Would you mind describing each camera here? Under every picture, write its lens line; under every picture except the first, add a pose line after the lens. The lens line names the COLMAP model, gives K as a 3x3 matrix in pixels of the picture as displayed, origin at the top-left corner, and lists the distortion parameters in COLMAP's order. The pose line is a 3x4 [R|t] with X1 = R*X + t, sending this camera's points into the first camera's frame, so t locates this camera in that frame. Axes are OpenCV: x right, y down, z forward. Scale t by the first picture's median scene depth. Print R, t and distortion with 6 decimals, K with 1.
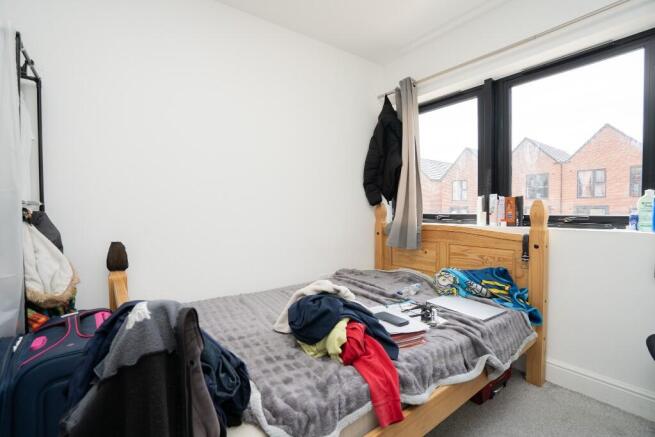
lens RADIAL K [[302.2, 0, 327.5], [0, 302.2, 218.5], [0, 0, 1]] dist [-0.055849, 0.025323]
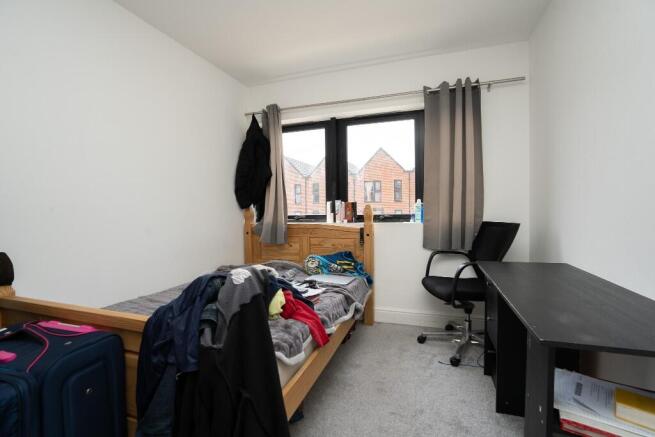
lens RADIAL K [[302.2, 0, 327.5], [0, 302.2, 218.5], [0, 0, 1]] dist [-0.055849, 0.025323]
pose [[0.832371, -0.020194, 0.553852, -0.296646], [0.025846, 0.999663, -0.002394, 0.006765], [-0.553617, 0.016308, 0.832612, -0.169982]]
